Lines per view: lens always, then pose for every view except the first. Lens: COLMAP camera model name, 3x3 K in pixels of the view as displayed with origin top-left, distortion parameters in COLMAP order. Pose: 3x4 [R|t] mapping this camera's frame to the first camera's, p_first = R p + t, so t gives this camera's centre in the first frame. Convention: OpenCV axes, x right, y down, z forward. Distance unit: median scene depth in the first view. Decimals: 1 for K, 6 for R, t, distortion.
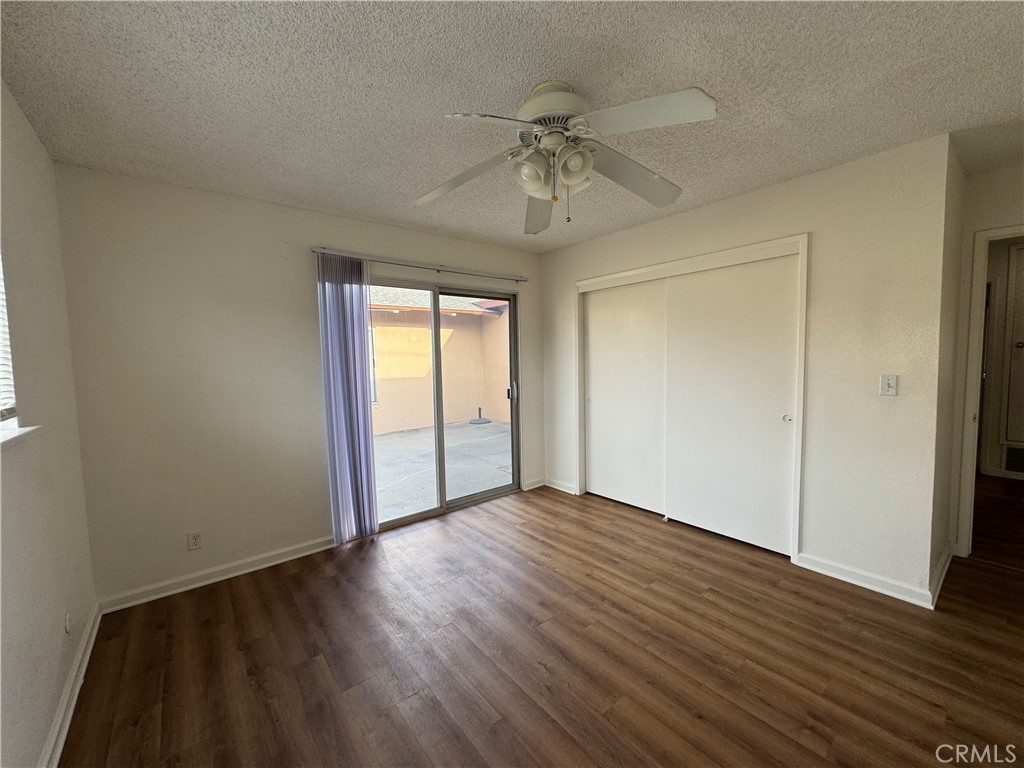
lens RADIAL K [[407.3, 0, 511.5], [0, 407.3, 384.7], [0, 0, 1]] dist [-0.001823, 0.000105]
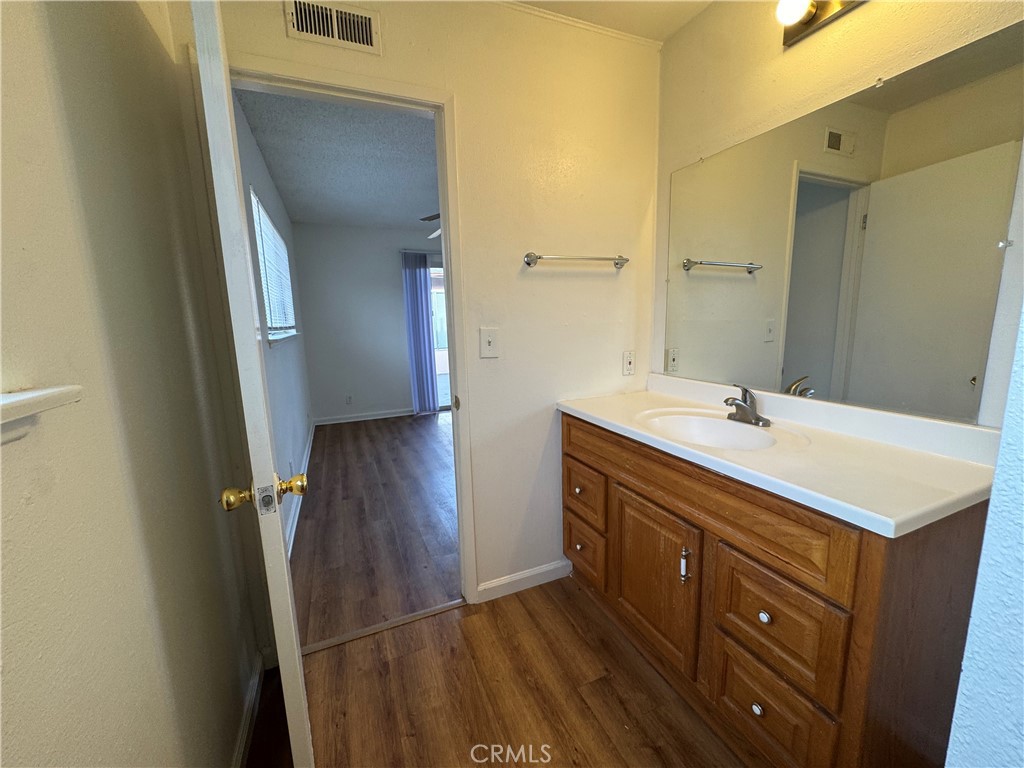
lens RADIAL K [[407.3, 0, 510.1], [0, 407.3, 384.5], [0, 0, 1]] dist [-0.001823, 0.000105]
pose [[0.959083, 0.036404, -0.280776, 0.613044], [-0.008463, 0.994942, 0.100090, 0.094217], [0.282999, -0.093618, 0.954540, -0.777266]]
